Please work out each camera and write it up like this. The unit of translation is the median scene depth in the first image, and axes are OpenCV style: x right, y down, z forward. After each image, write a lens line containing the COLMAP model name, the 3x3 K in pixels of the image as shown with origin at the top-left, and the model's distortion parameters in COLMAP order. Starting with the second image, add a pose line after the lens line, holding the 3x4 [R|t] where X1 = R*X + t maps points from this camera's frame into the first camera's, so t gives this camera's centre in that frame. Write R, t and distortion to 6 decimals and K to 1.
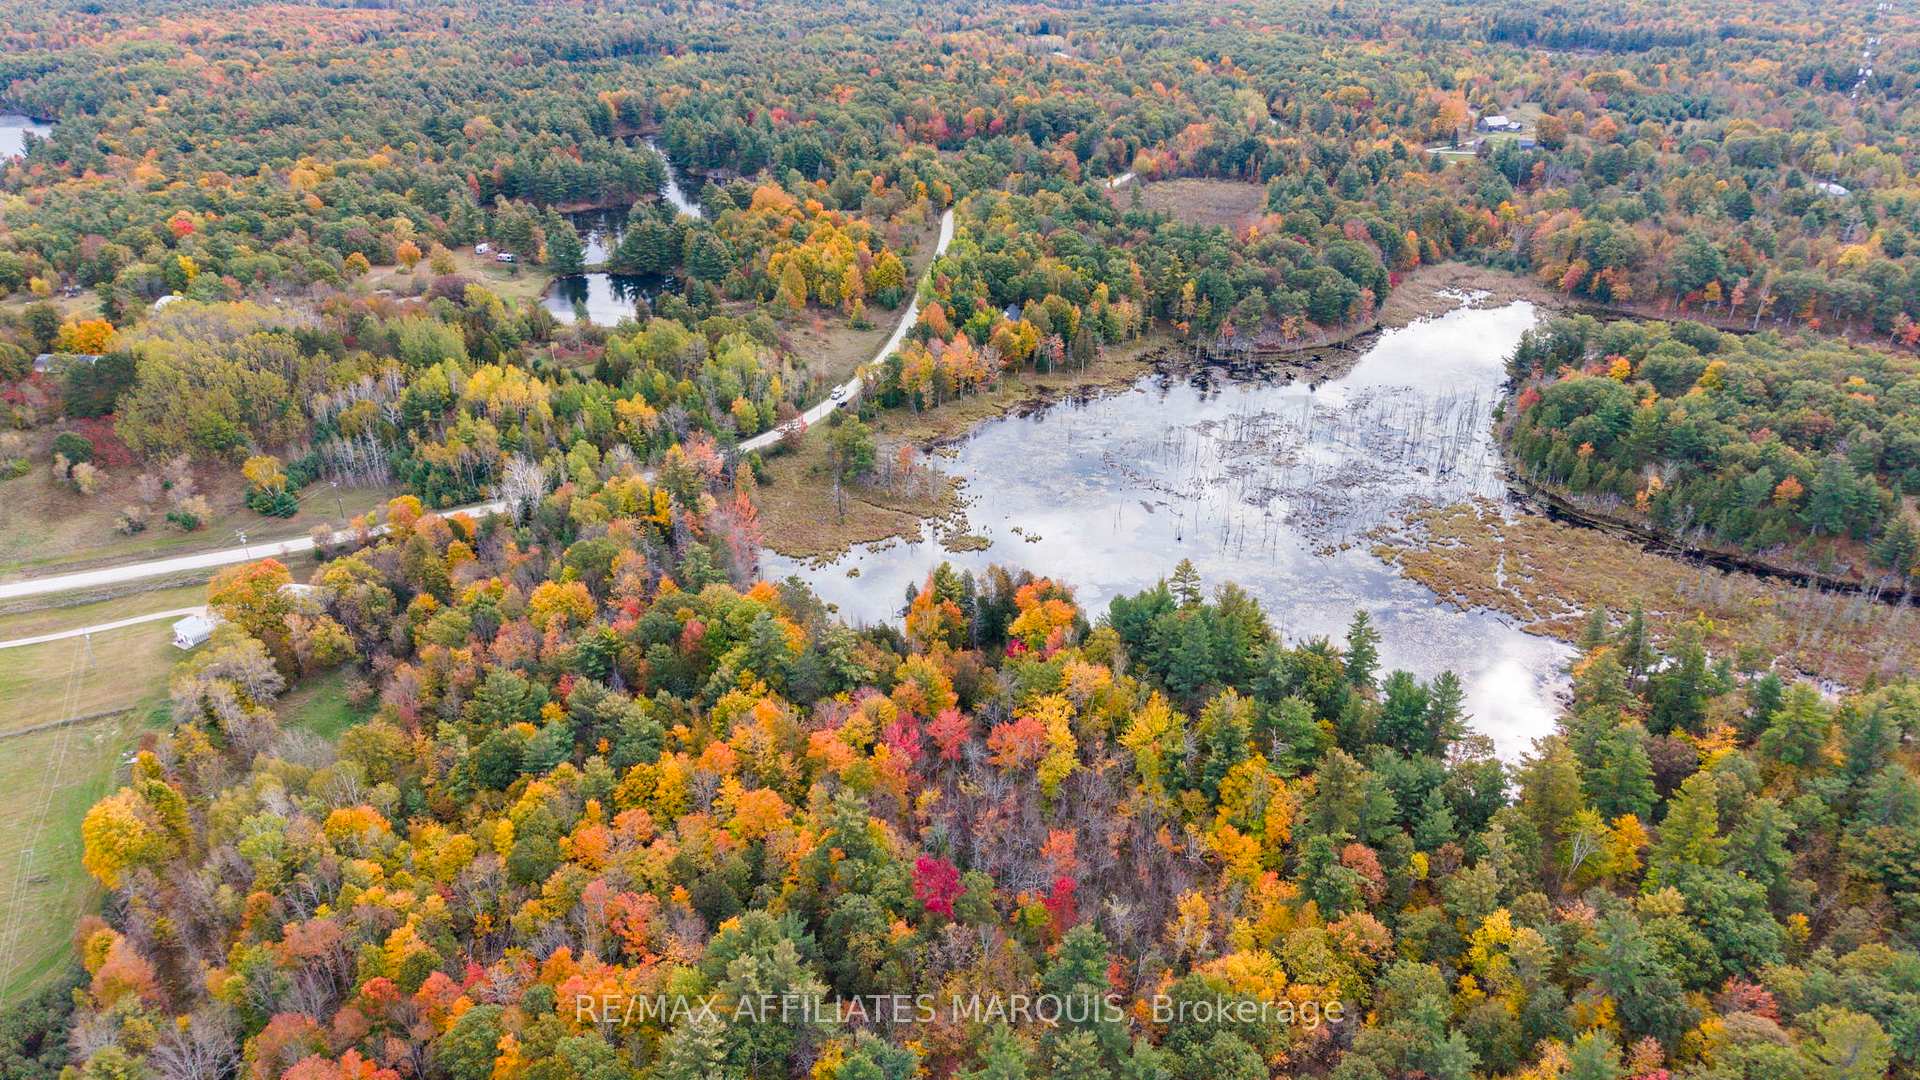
lens RADIAL K [[1273.4, 0, 962.2], [0, 1273.4, 558.0], [0, 0, 1]] dist [0.038618, -0.043621]
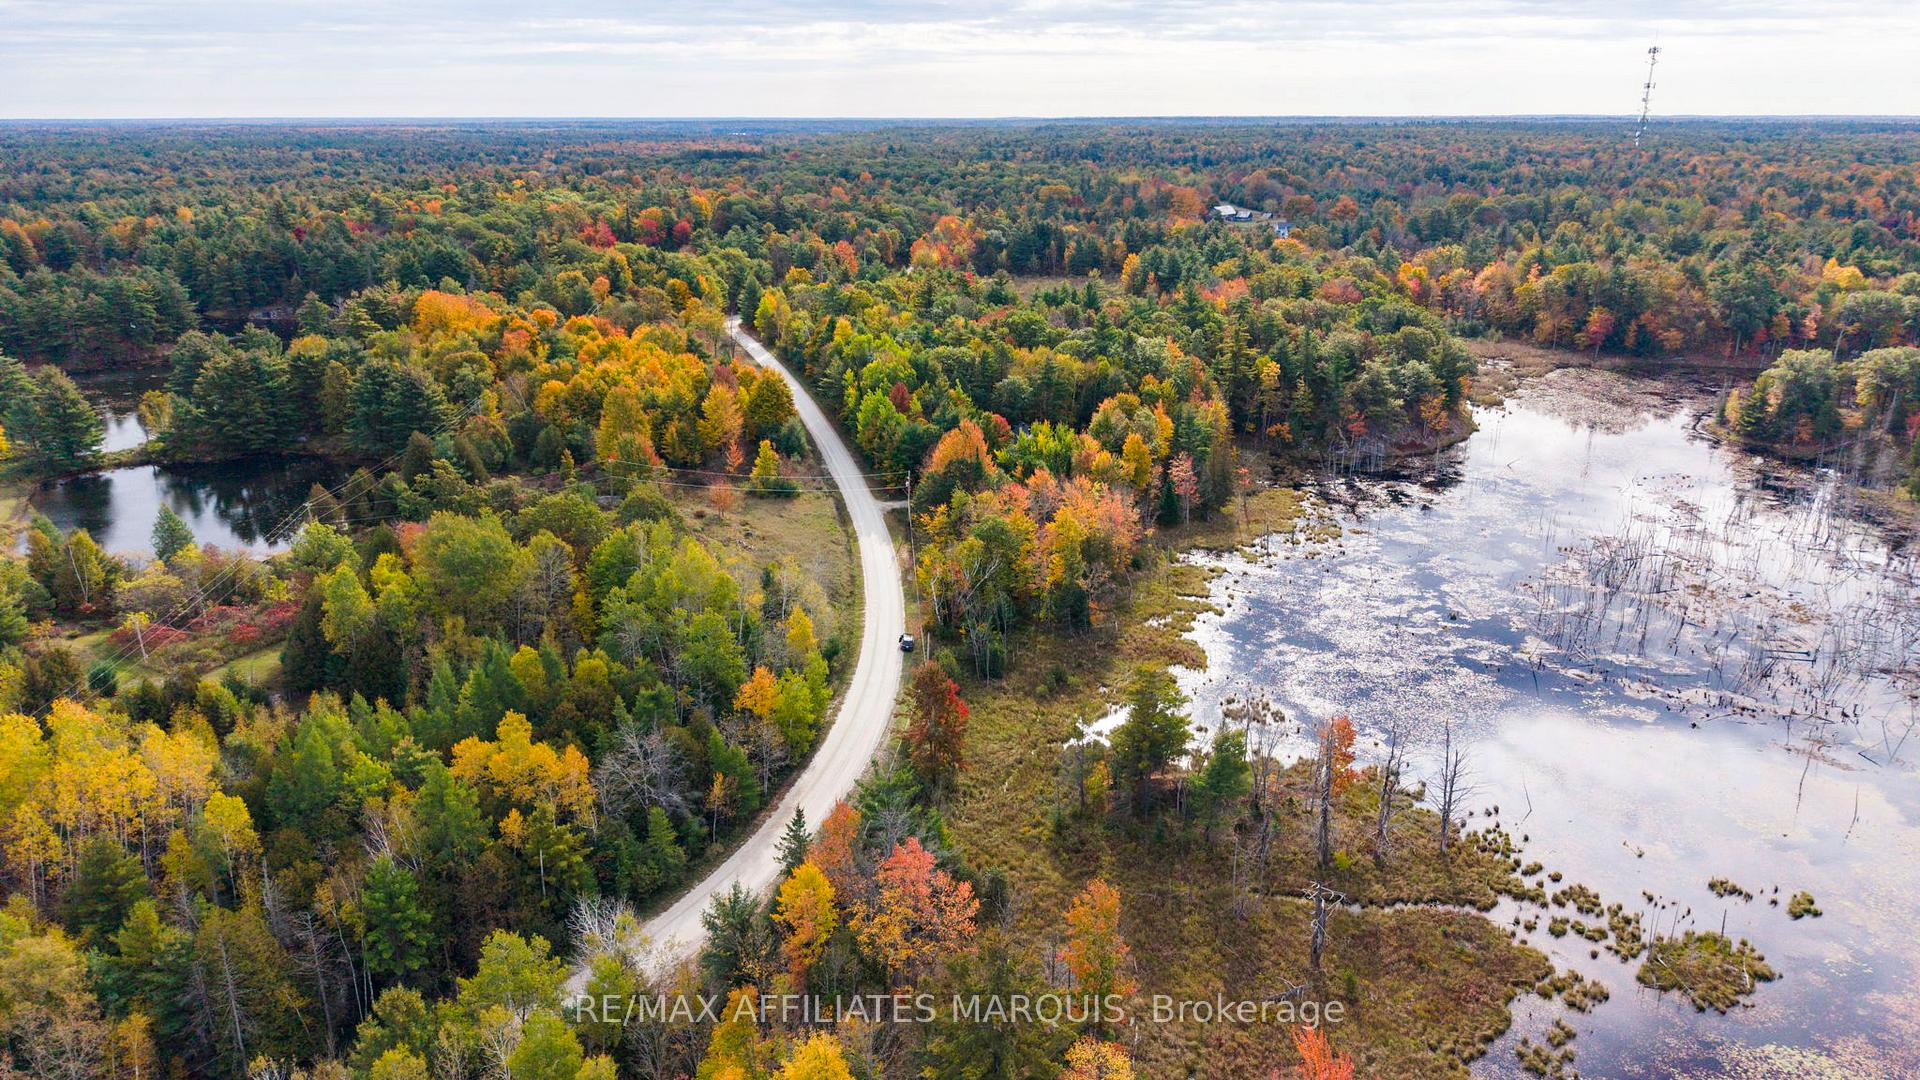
lens RADIAL K [[1273.4, 0, 955.0], [0, 1273.4, 554.2], [0, 0, 1]] dist [0.038618, -0.043621]
pose [[0.911616, -0.138645, 0.386954, -0.308736], [0.192607, 0.975733, -0.104156, -0.126081], [-0.363123, 0.169480, 0.916198, 0.709882]]
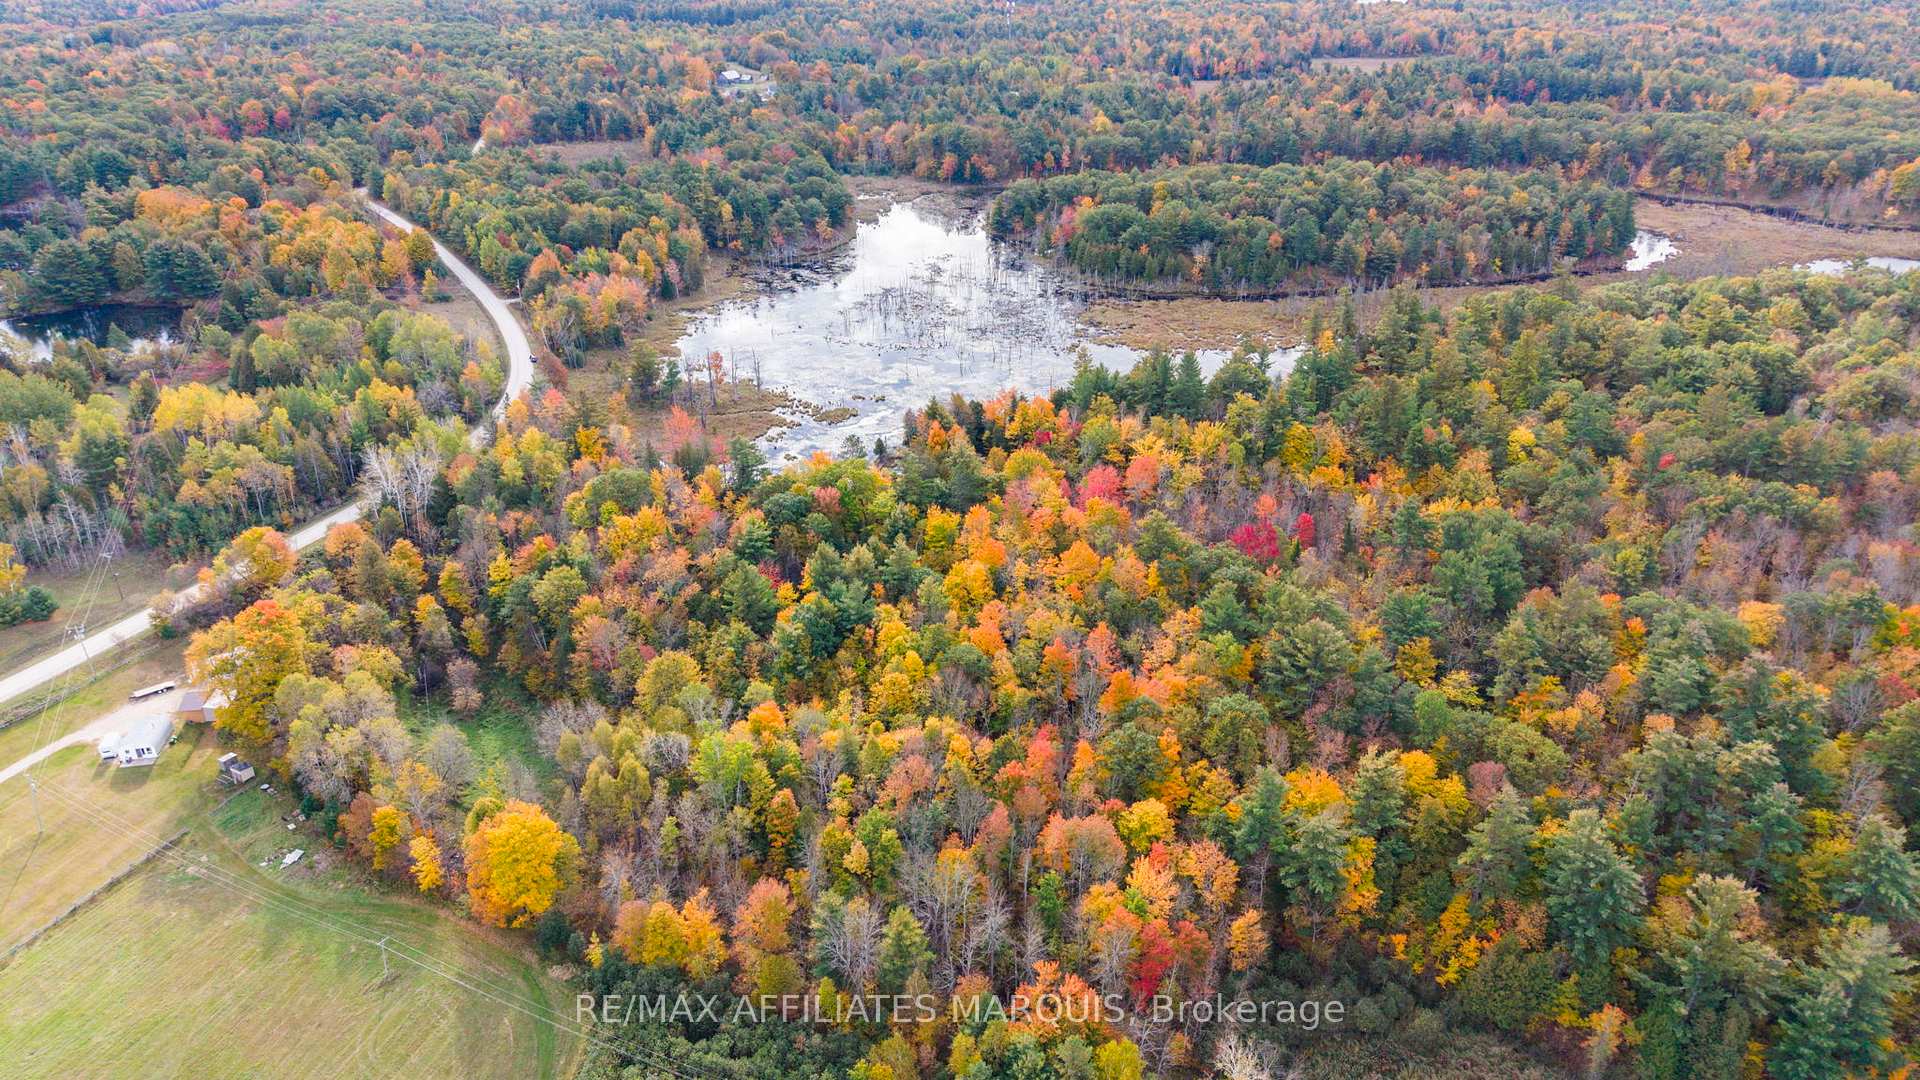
lens RADIAL K [[1273.4, 0, 961.0], [0, 1273.4, 564.9], [0, 0, 1]] dist [0.038618, -0.043621]
pose [[0.731634, -0.311798, 0.606212, -0.598899], [0.316929, 0.942898, 0.102468, 0.030637], [-0.603545, 0.117157, 0.788674, 0.102130]]
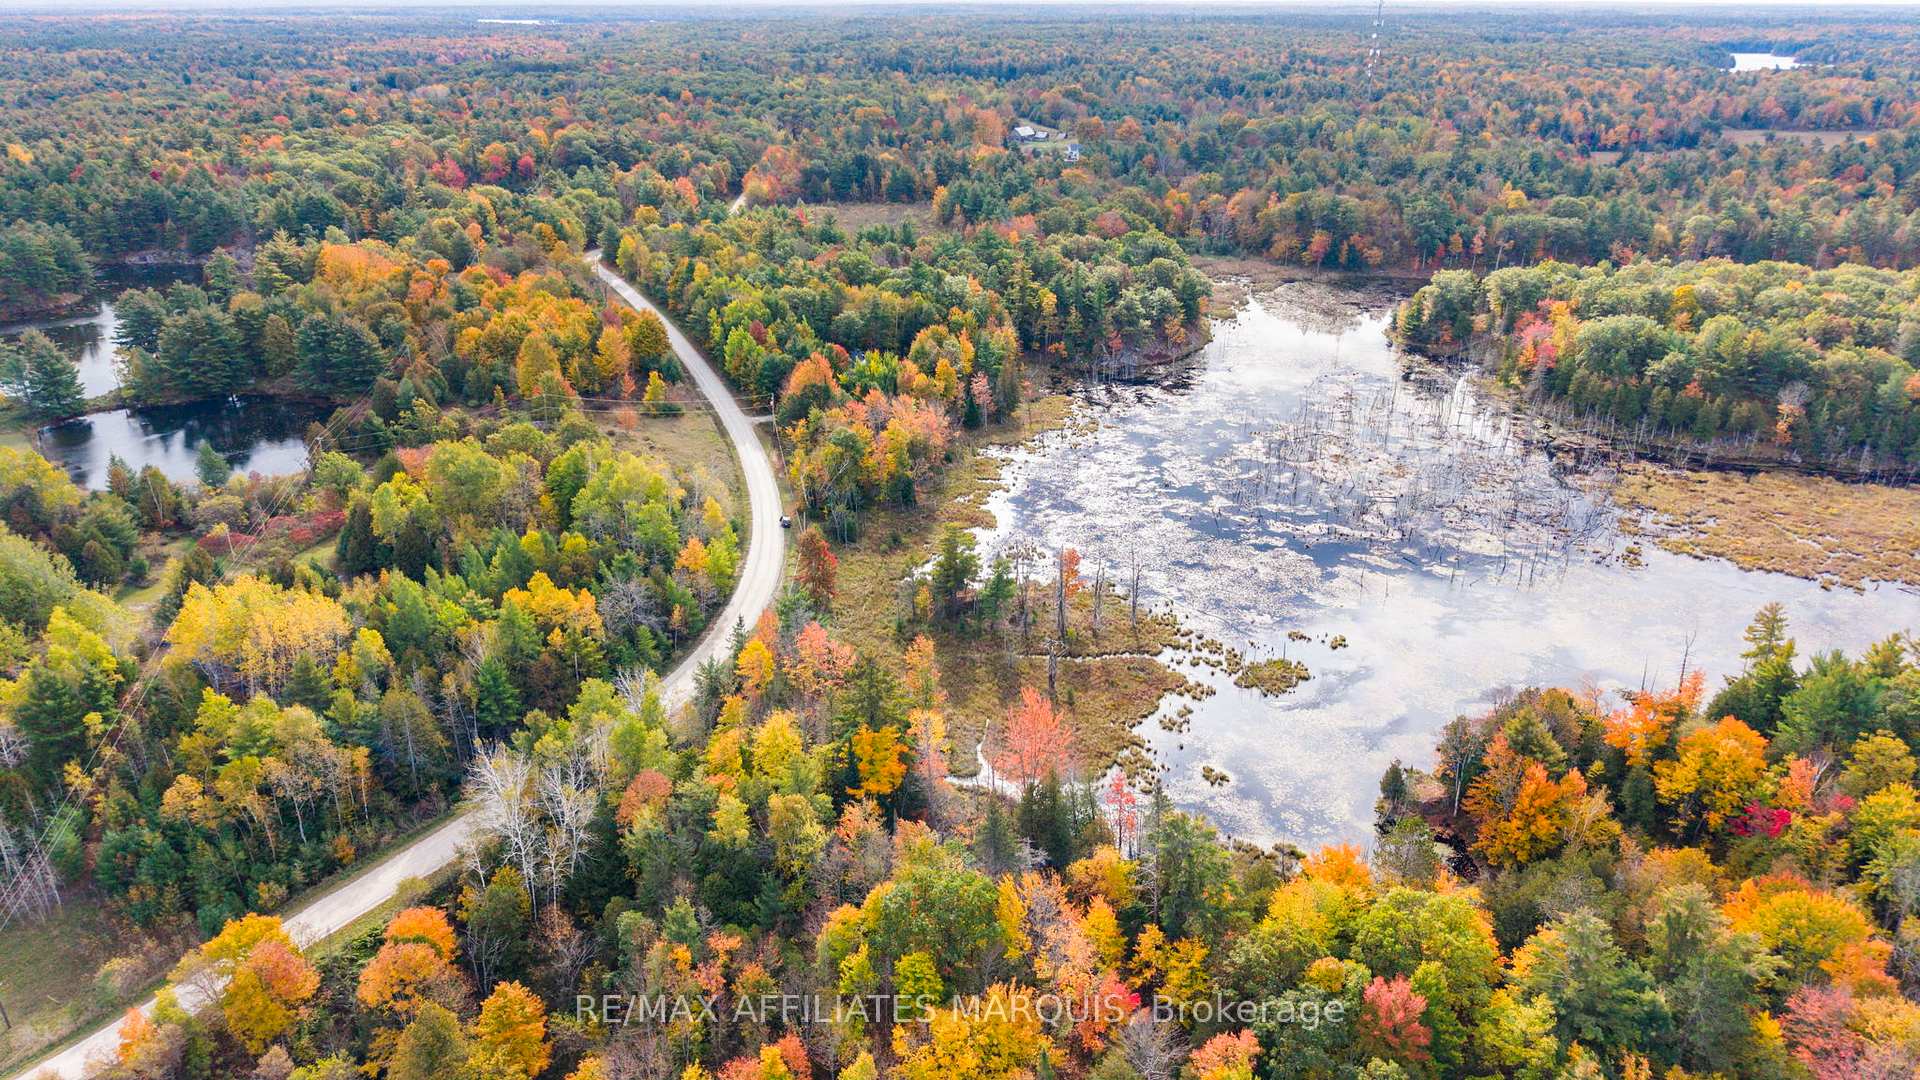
lens RADIAL K [[1273.4, 0, 956.9], [0, 1273.4, 562.4], [0, 0, 1]] dist [0.038618, -0.043621]
pose [[0.844724, -0.218935, 0.488373, -0.413957], [0.246071, 0.969211, 0.008870, -0.107049], [-0.475279, 0.112681, 0.872590, 0.509662]]
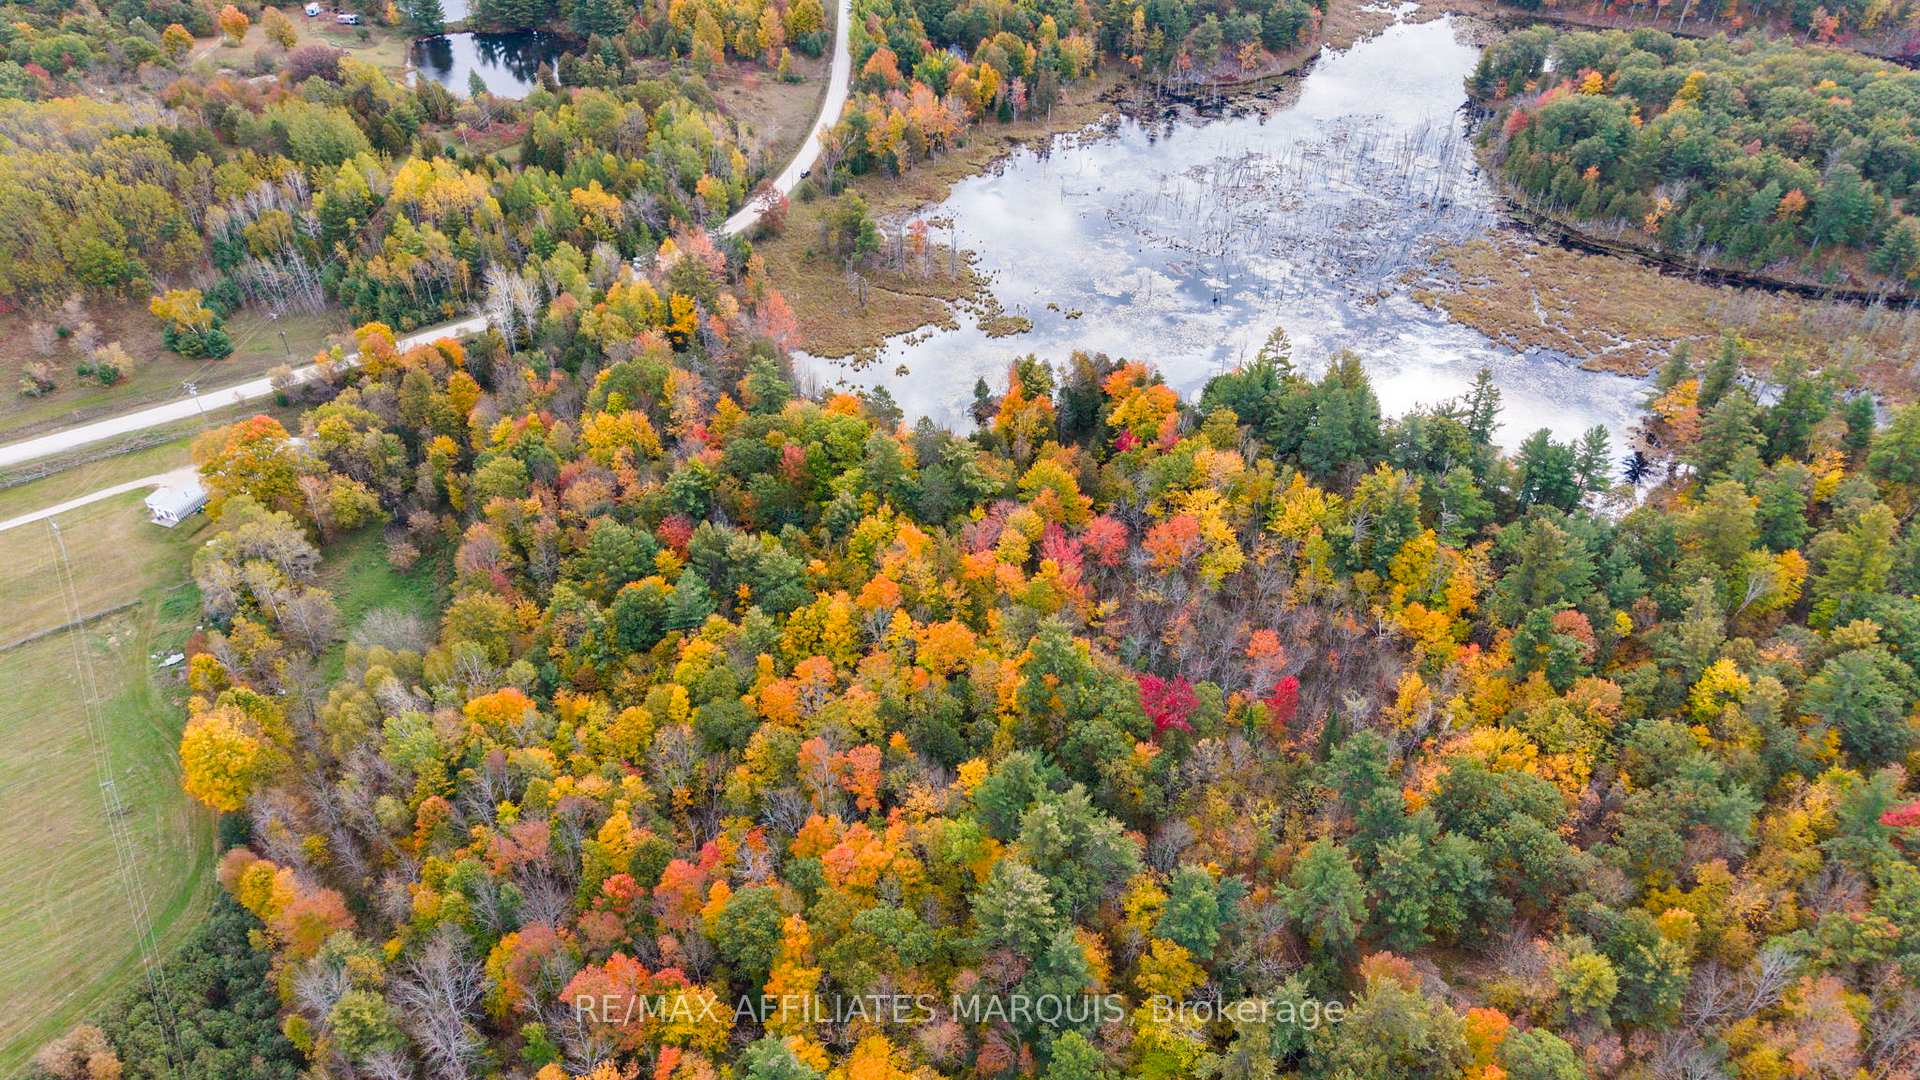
lens RADIAL K [[1273.4, 0, 961.5], [0, 1273.4, 551.0], [0, 0, 1]] dist [0.038618, -0.043621]
pose [[0.984093, -0.110553, 0.139065, -0.175838], [0.081719, 0.976749, 0.198200, -0.037214], [-0.157743, -0.183683, 0.970246, 0.057085]]
